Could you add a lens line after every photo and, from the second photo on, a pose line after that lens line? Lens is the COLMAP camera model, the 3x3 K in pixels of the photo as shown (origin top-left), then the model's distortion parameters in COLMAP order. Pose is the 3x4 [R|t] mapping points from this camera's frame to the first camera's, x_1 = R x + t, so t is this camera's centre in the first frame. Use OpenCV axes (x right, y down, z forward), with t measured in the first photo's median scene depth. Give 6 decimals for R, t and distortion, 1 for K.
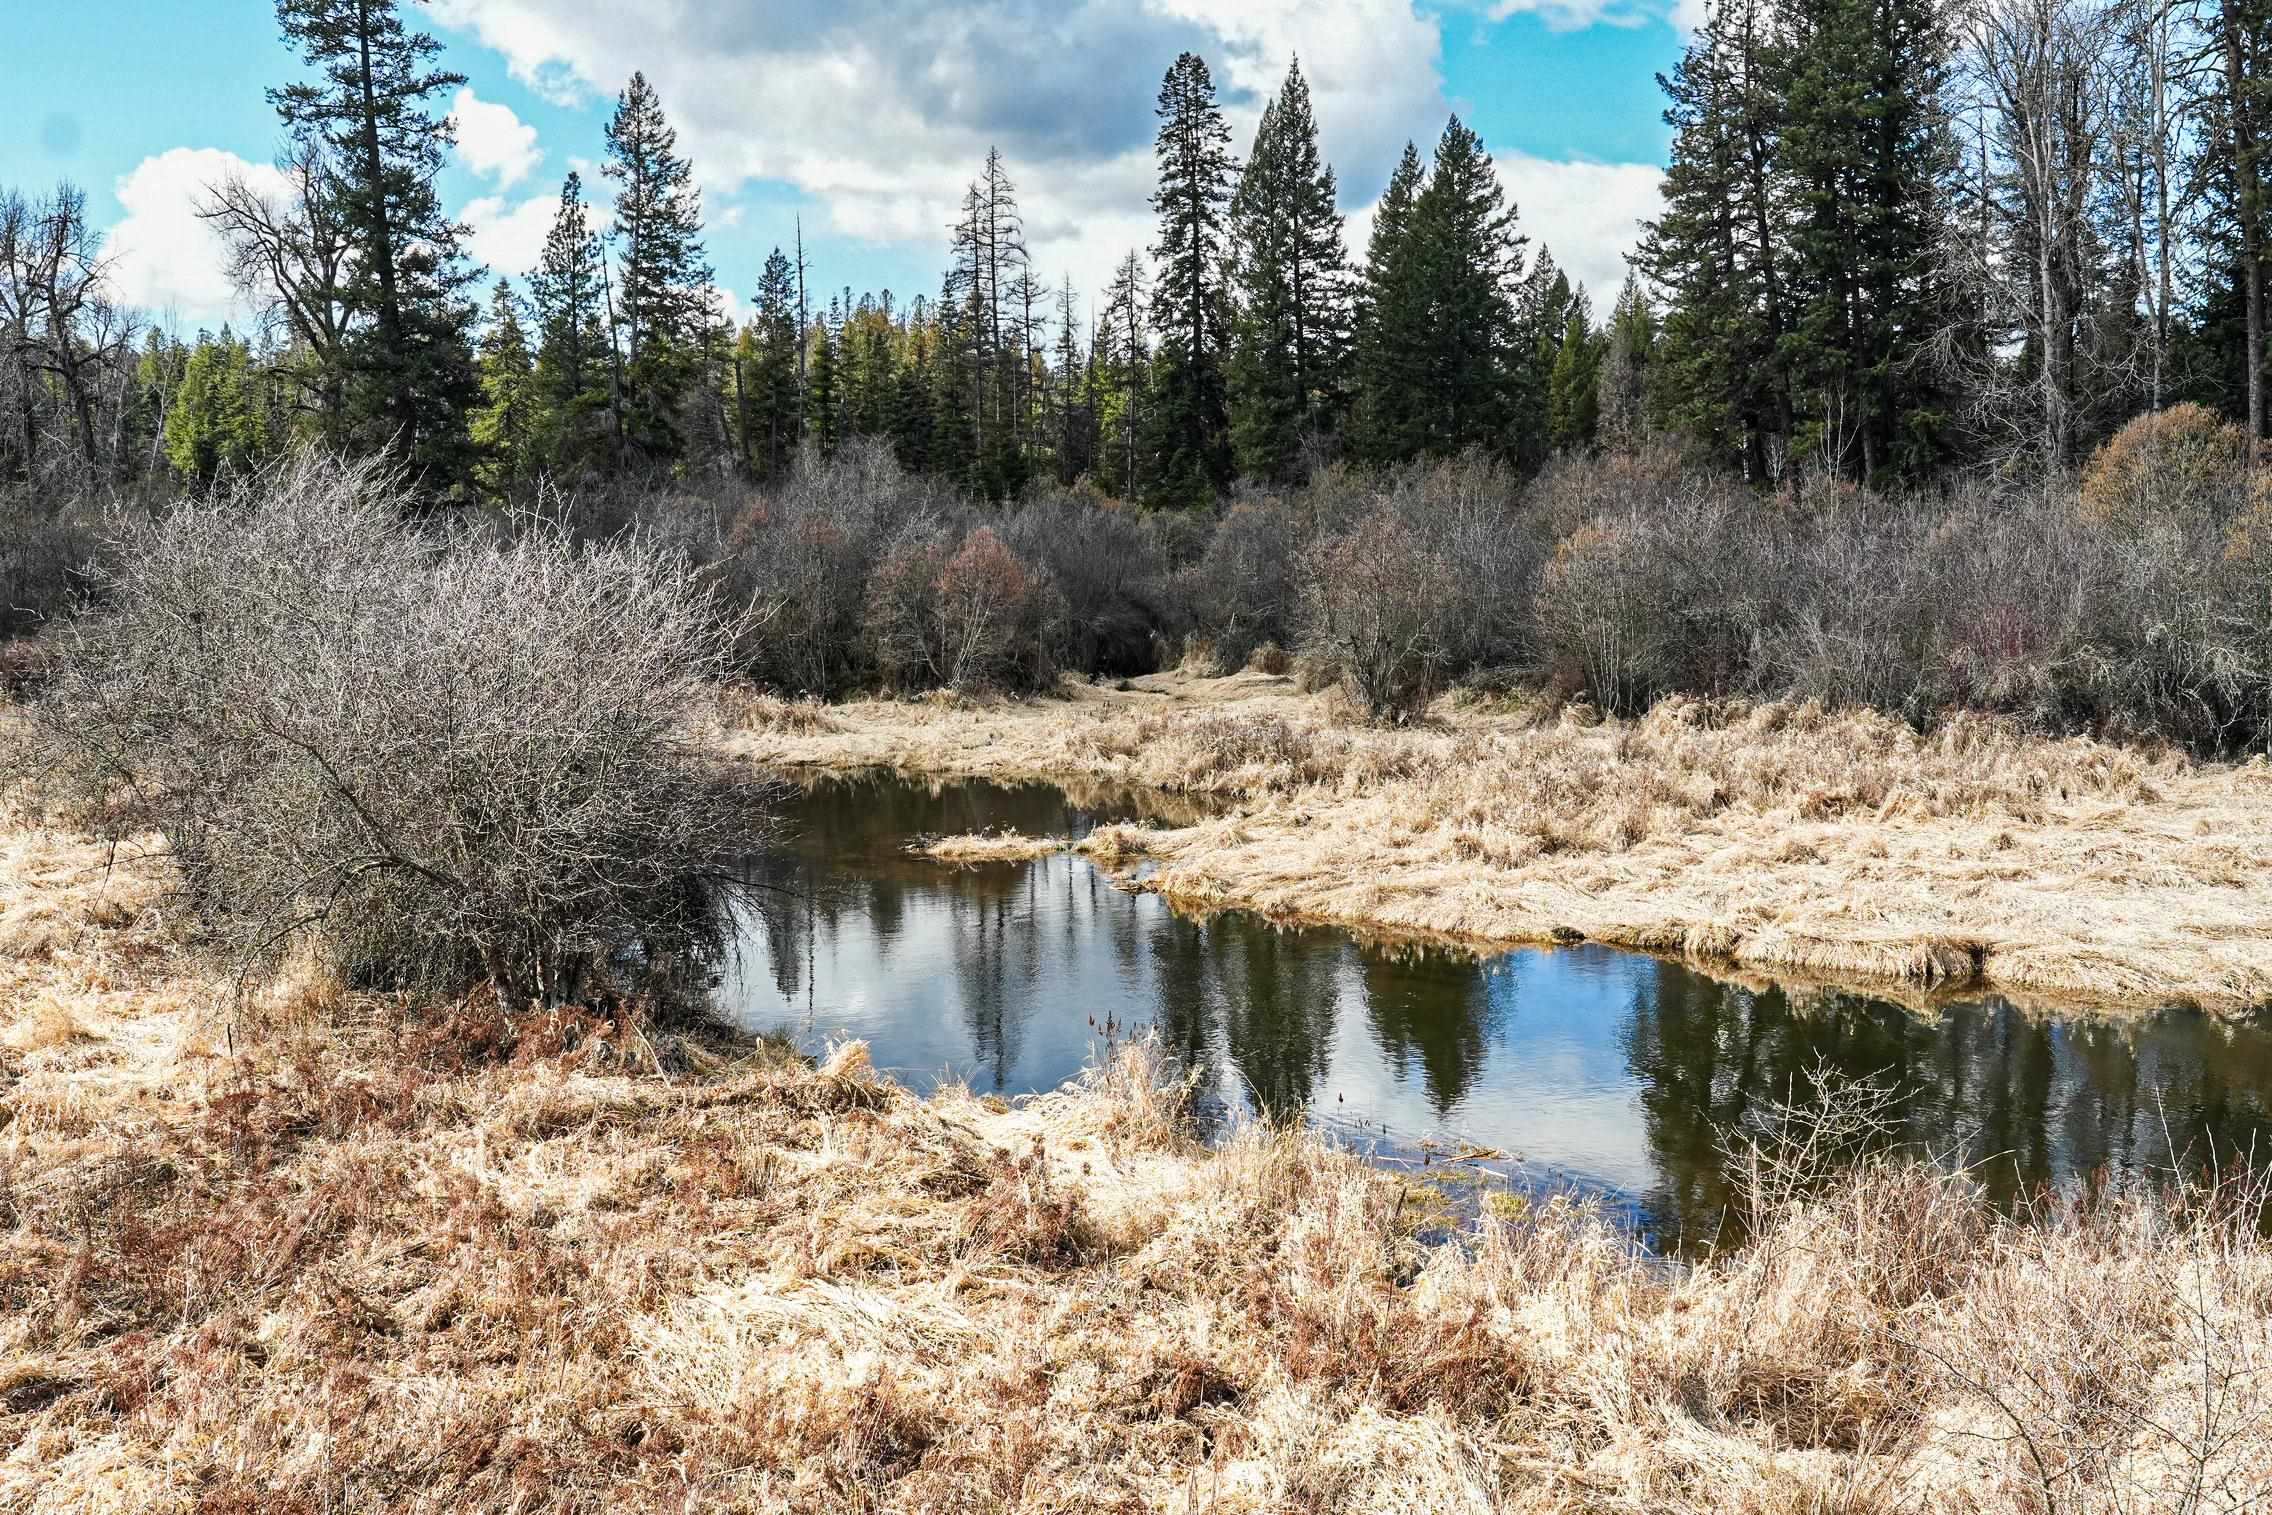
lens RADIAL K [[2222.5, 0, 1136.6], [0, 2222.5, 755.4], [0, 0, 1]] dist [-0.005974, 0.000000]
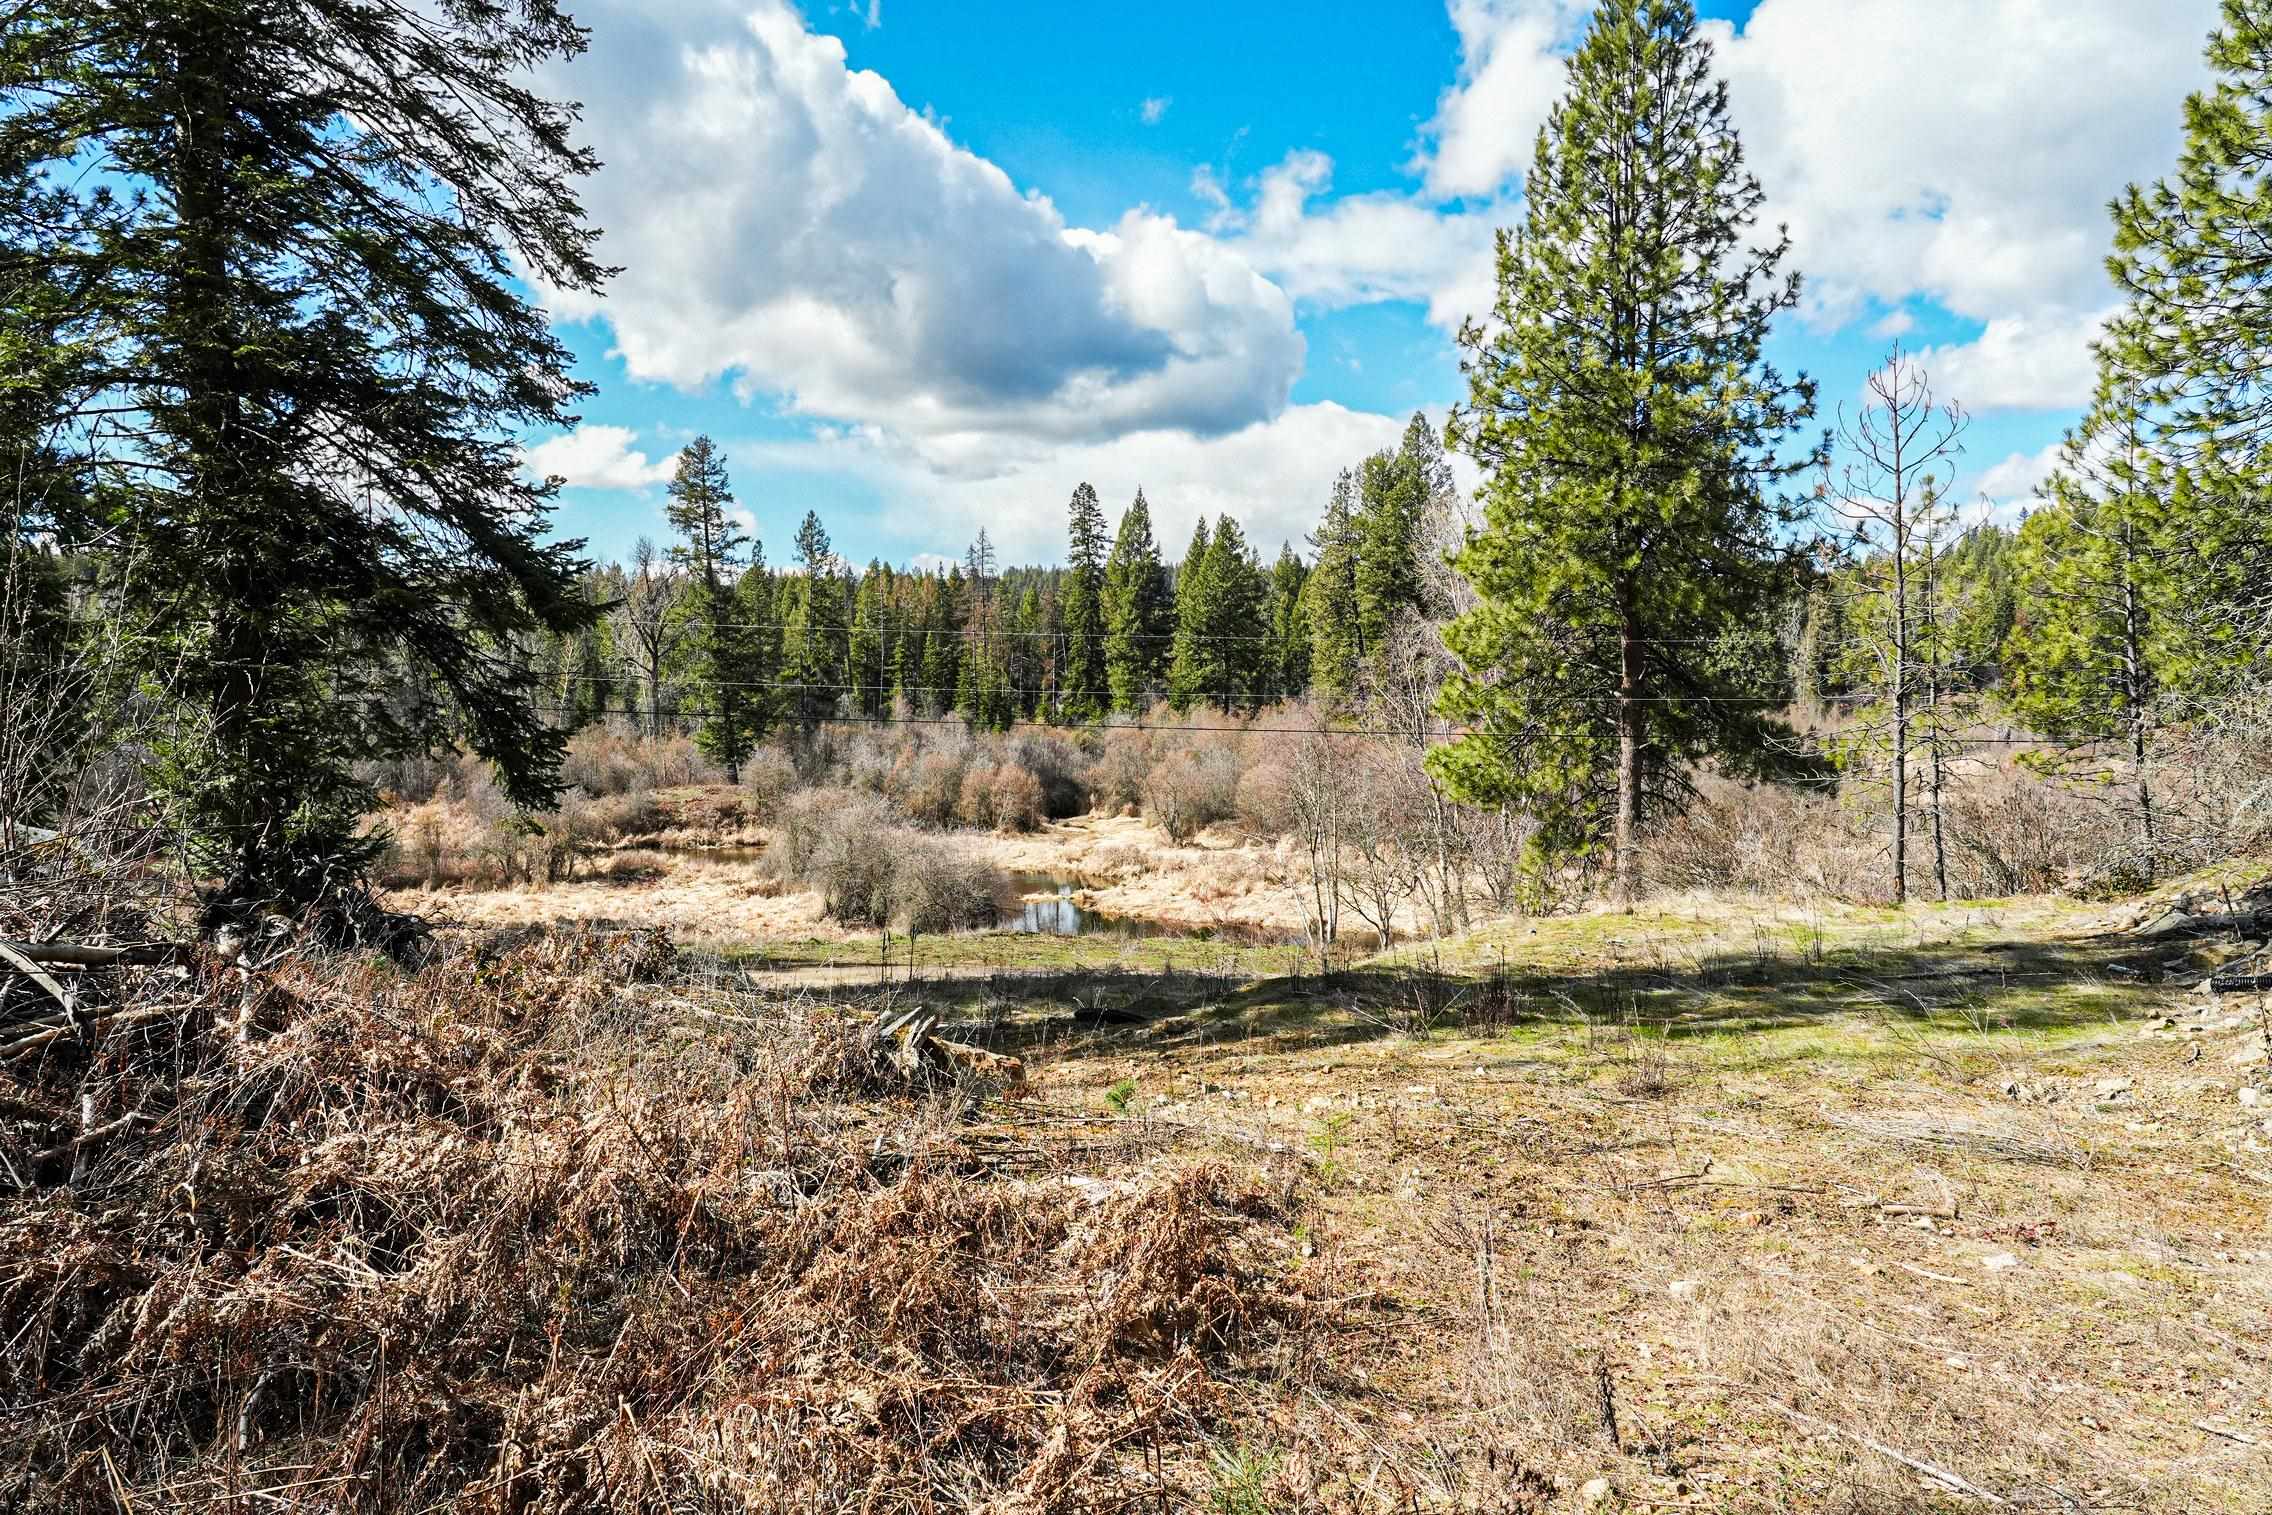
lens RADIAL K [[1579.8, 0, 1138.3], [0, 1579.8, 763.9], [0, 0, 1]] dist [0.003465, 0.000121]
pose [[0.997833, -0.009577, 0.065104, -0.033652], [0.012142, 0.999161, -0.039117, -0.026144], [-0.064674, 0.039822, 0.997112, -0.547555]]
